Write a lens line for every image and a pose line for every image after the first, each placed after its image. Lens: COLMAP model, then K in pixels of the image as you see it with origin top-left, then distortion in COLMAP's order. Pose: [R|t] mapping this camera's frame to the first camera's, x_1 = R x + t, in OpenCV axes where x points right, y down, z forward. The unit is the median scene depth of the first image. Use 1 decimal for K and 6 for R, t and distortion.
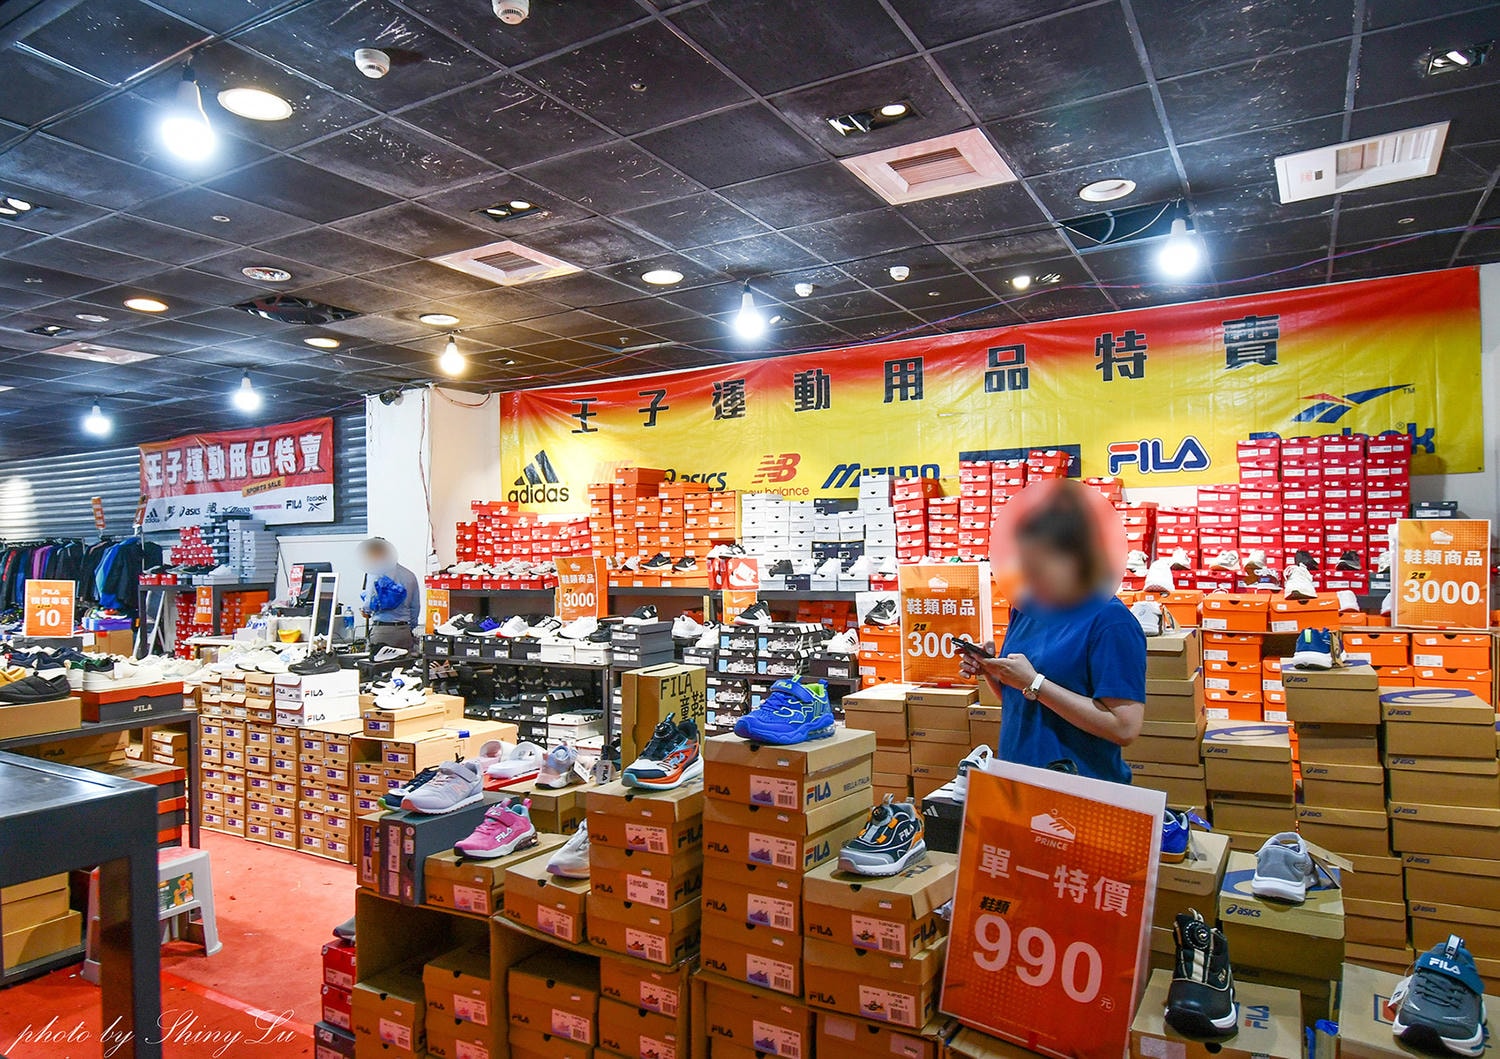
lens RADIAL K [[963.4, 0, 751.2], [0, 963.4, 532.1], [0, 0, 1]] dist [0.009012, 0.000114]
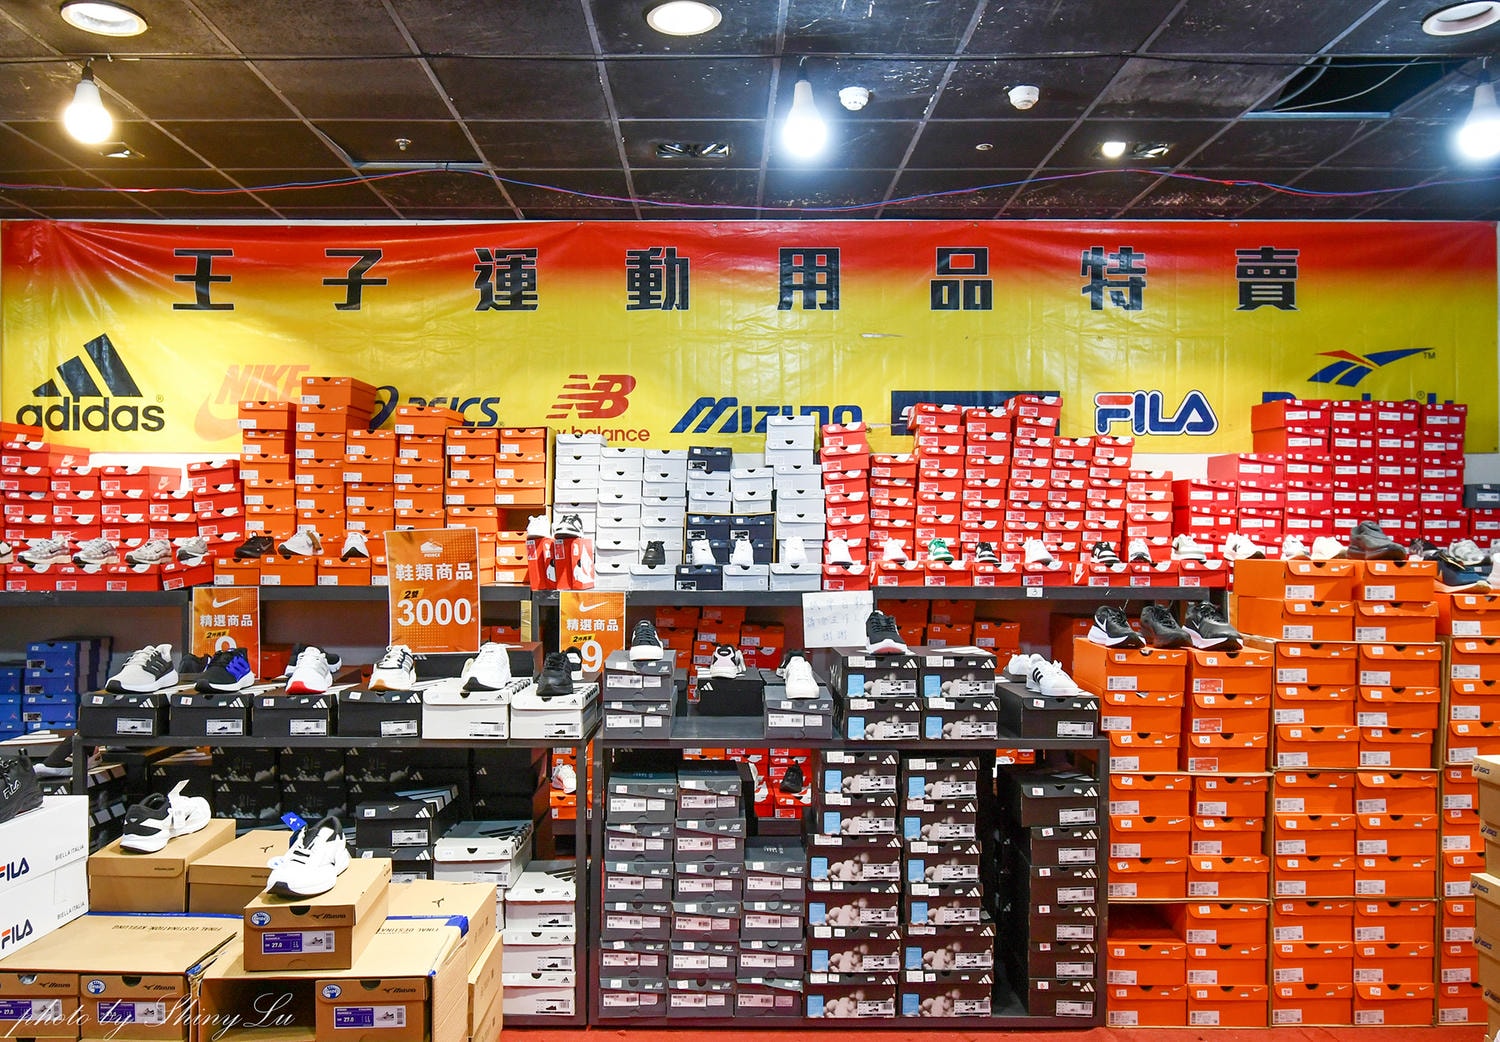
lens RADIAL K [[1179.0, 0, 749.1], [0, 1179.0, 523.4], [0, 0, 1]] dist [0.005335, -0.004521]
pose [[0.865813, 0.021208, 0.499917, -0.315557], [-0.025339, 0.999678, 0.001476, 0.015276], [-0.499725, -0.013946, 0.866072, 0.326428]]
